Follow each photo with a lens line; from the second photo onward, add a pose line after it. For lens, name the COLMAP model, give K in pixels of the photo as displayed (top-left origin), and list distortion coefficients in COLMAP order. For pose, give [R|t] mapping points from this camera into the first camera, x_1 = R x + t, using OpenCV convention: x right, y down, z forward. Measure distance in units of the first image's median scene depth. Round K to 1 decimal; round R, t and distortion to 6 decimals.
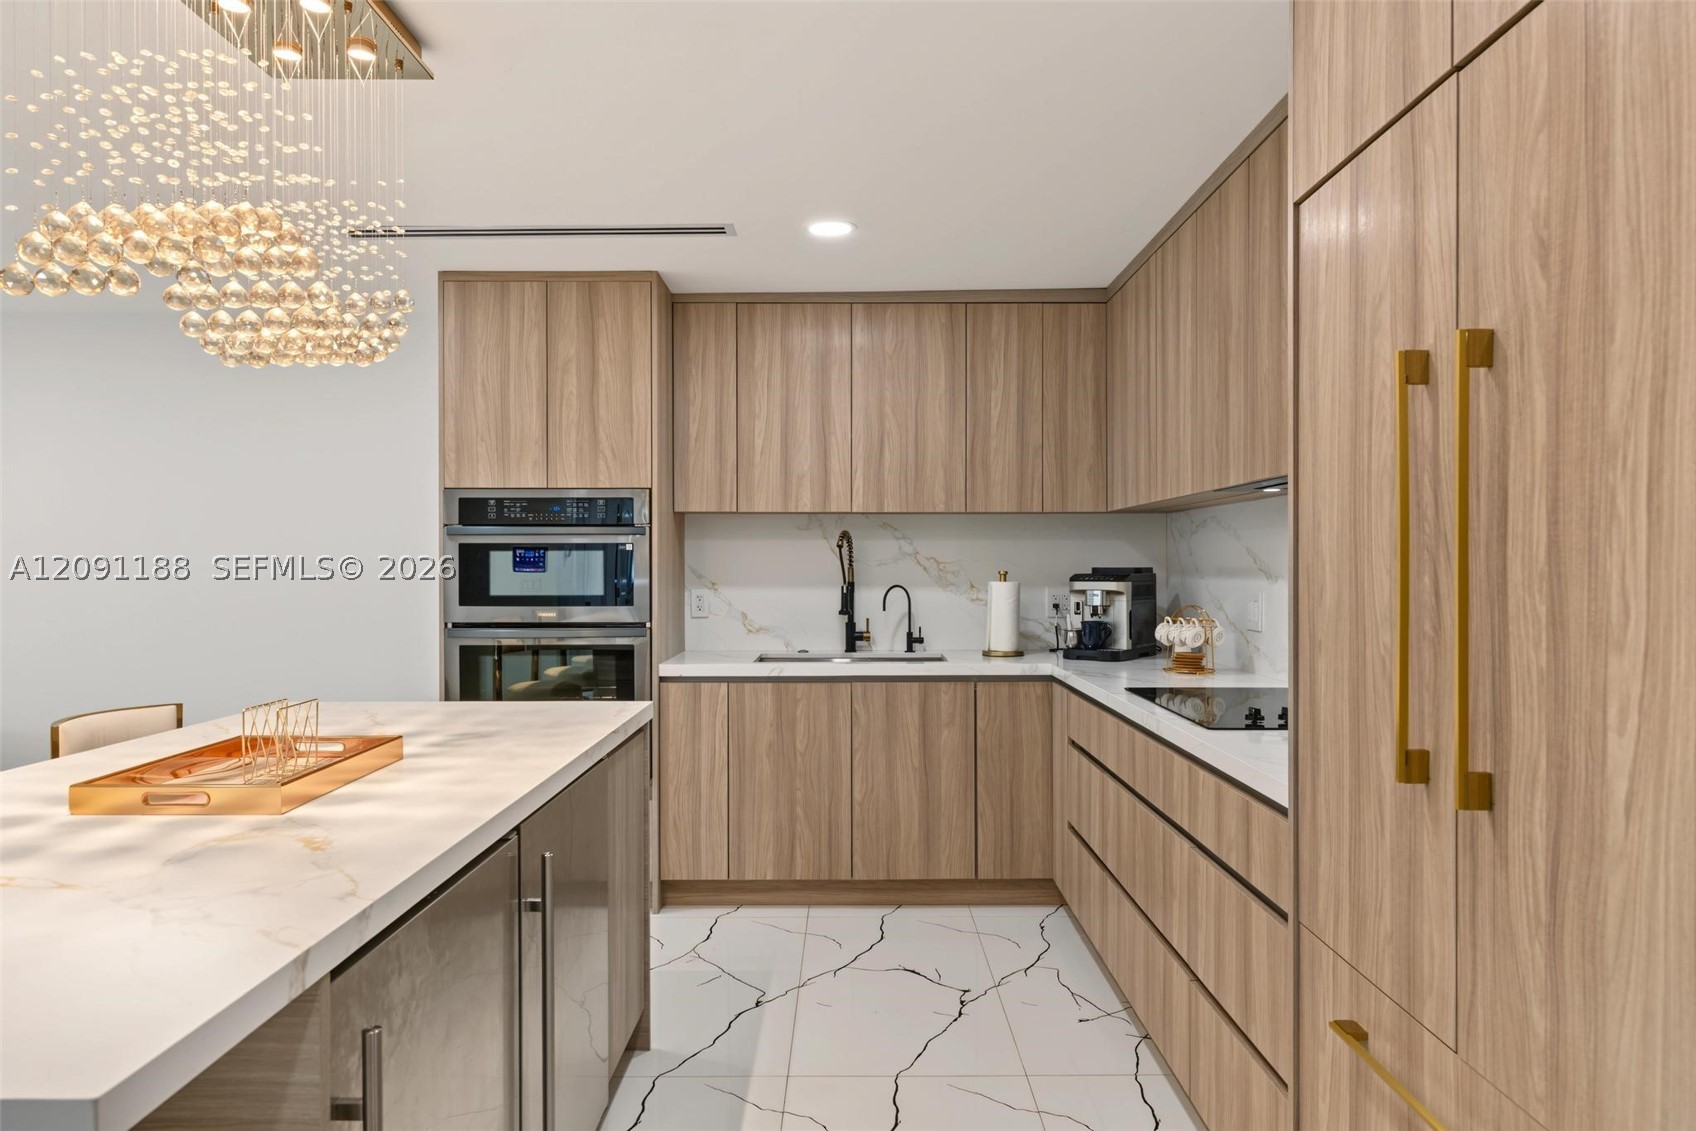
lens RADIAL K [[1050.8, 0, 851.4], [0, 1050.8, 576.2], [0, 0, 1]] dist [-0.003550, -0.003027]
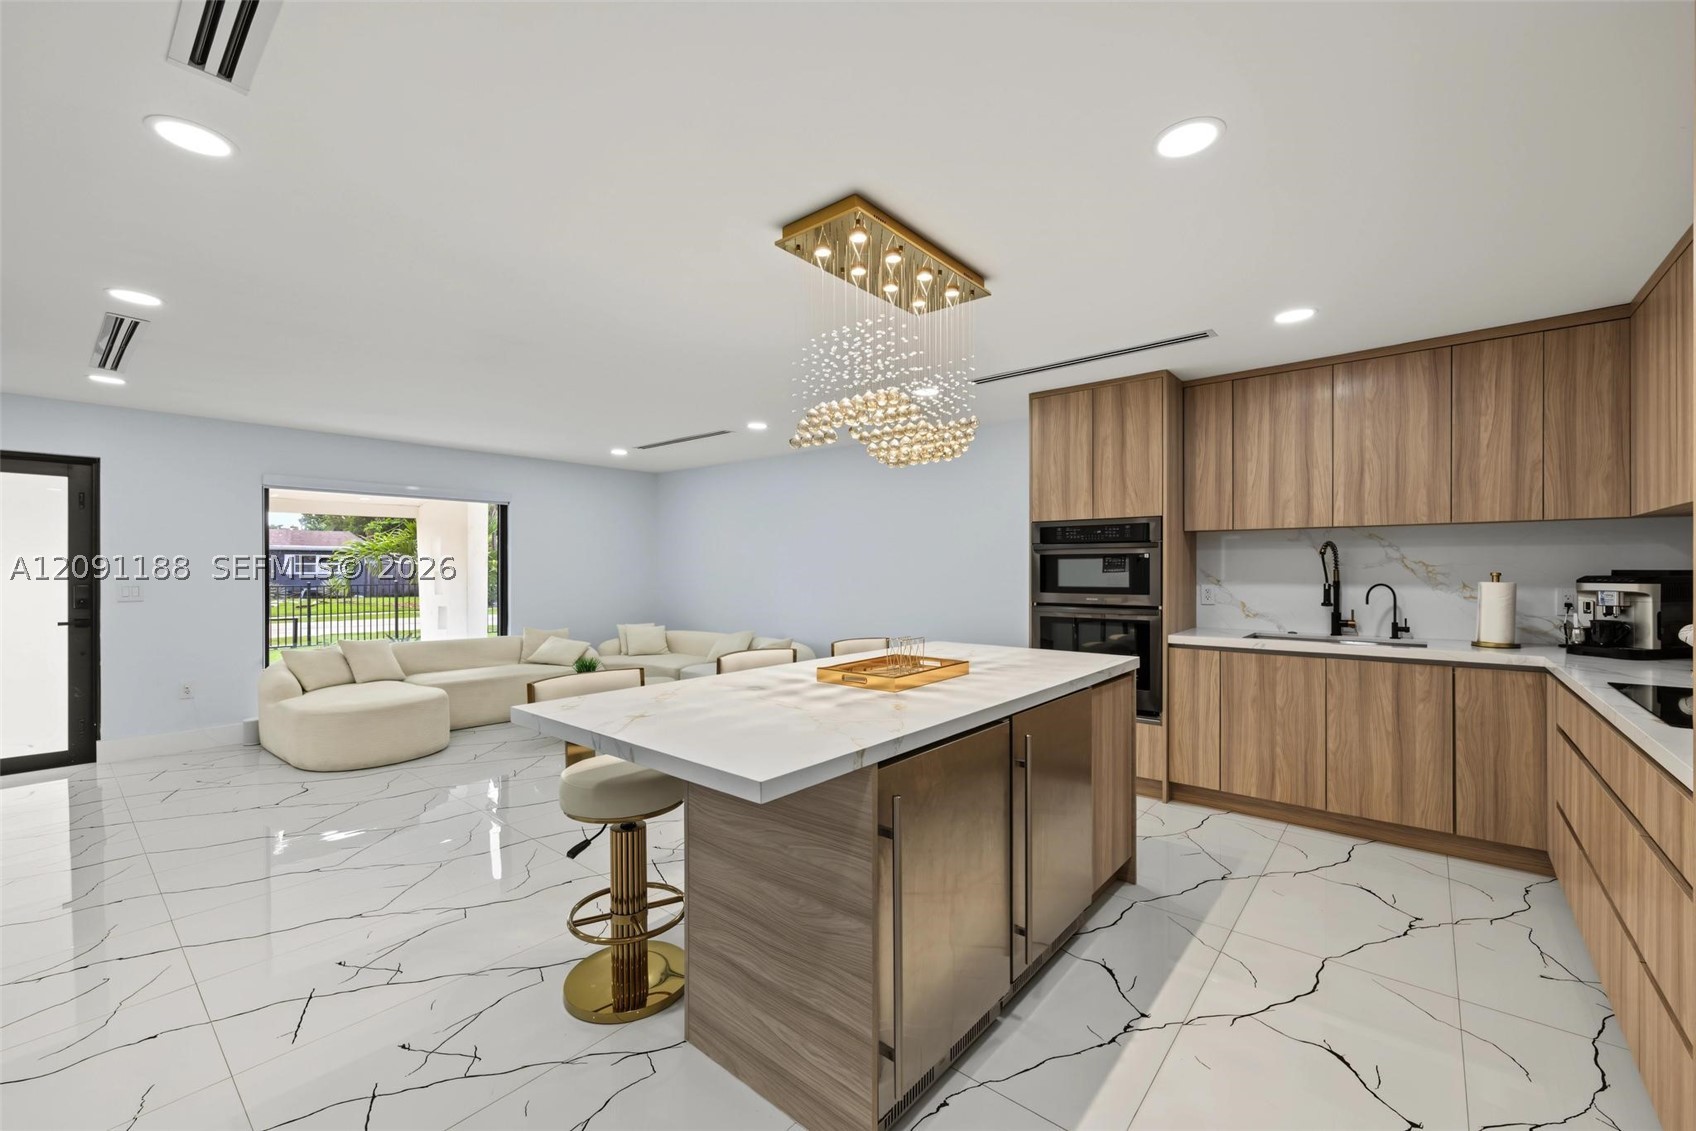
lens RADIAL K [[678.7, 0, 850.9], [0, 678.7, 570.8], [0, 0, 1]] dist [-0.002319, 0.000724]
pose [[0.767066, 0.002663, -0.641563, 0.087585], [-0.006701, 0.999970, -0.003862, 0.000466], [0.641533, 0.007261, 0.767061, -0.018618]]
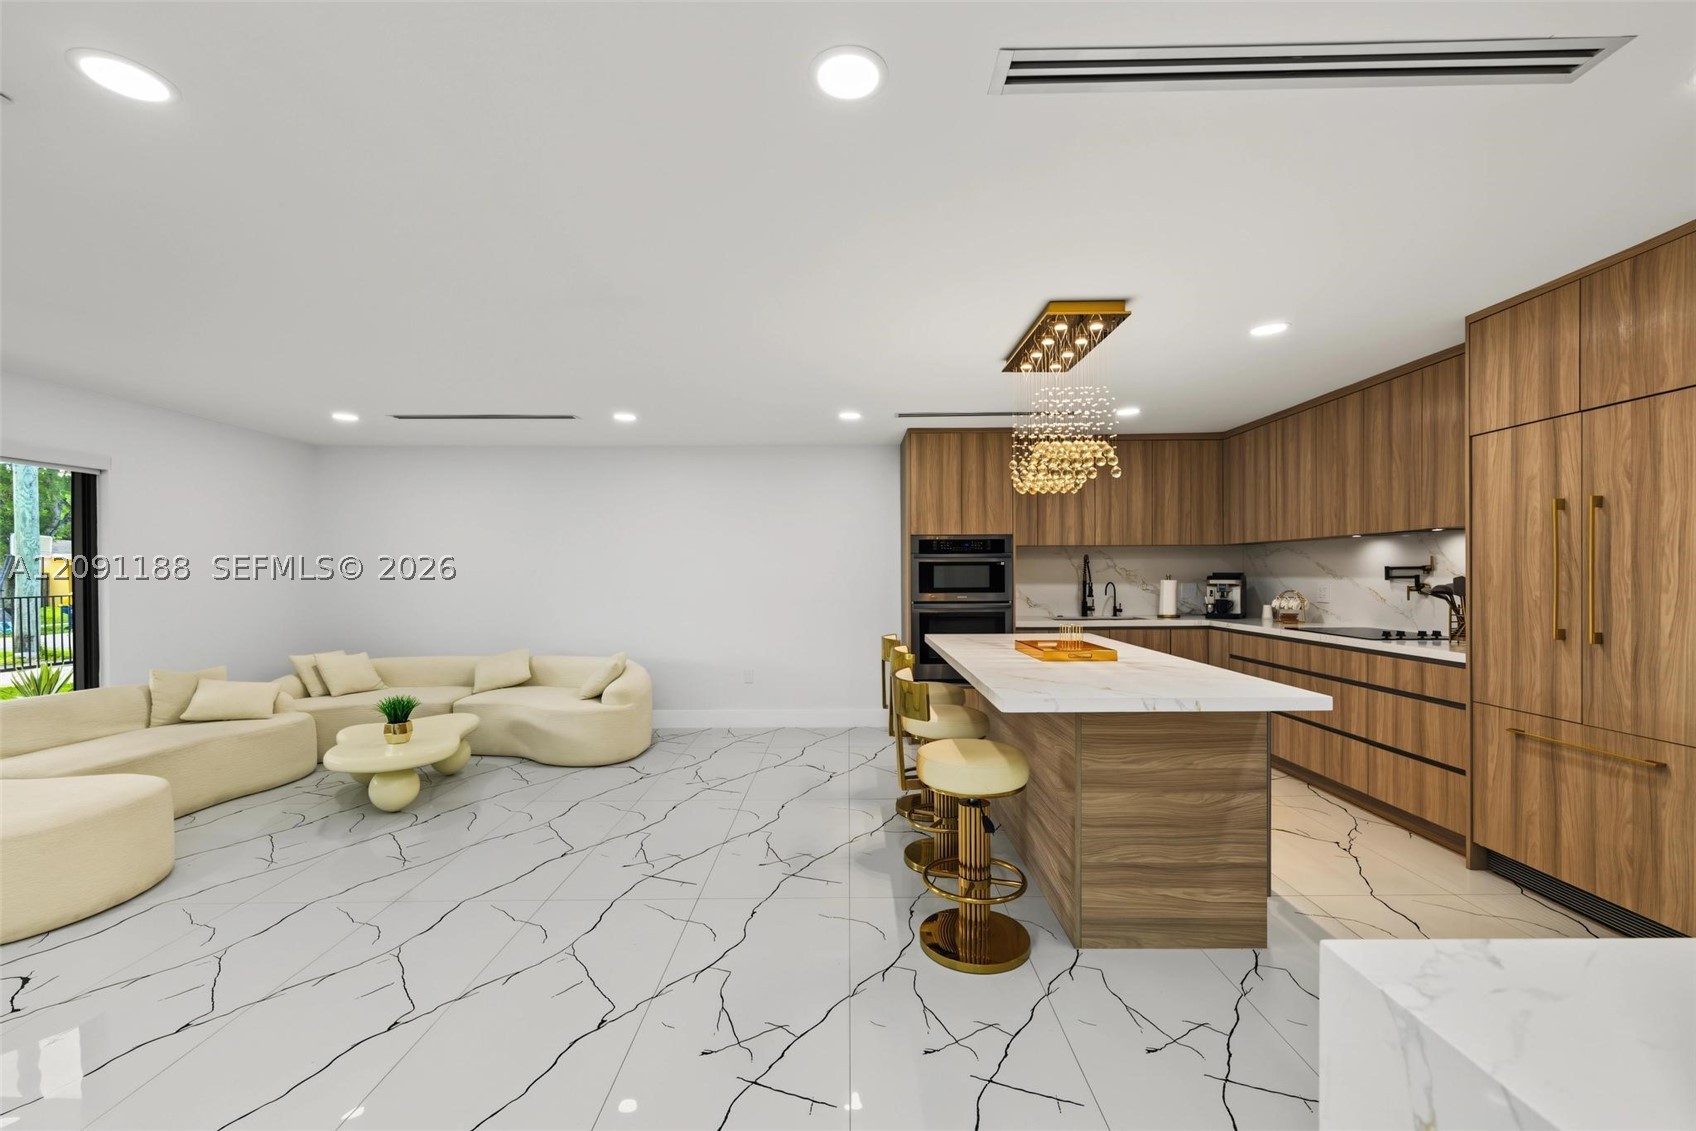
lens RADIAL K [[678.7, 0, 862.9], [0, 678.7, 582.4], [0, 0, 1]] dist [-0.002319, 0.000724]
pose [[0.999988, -0.004753, 0.000732, -0.482968], [0.004752, 0.999988, 0.001413, 0.005480], [-0.000739, -0.001409, 0.999999, -0.315305]]
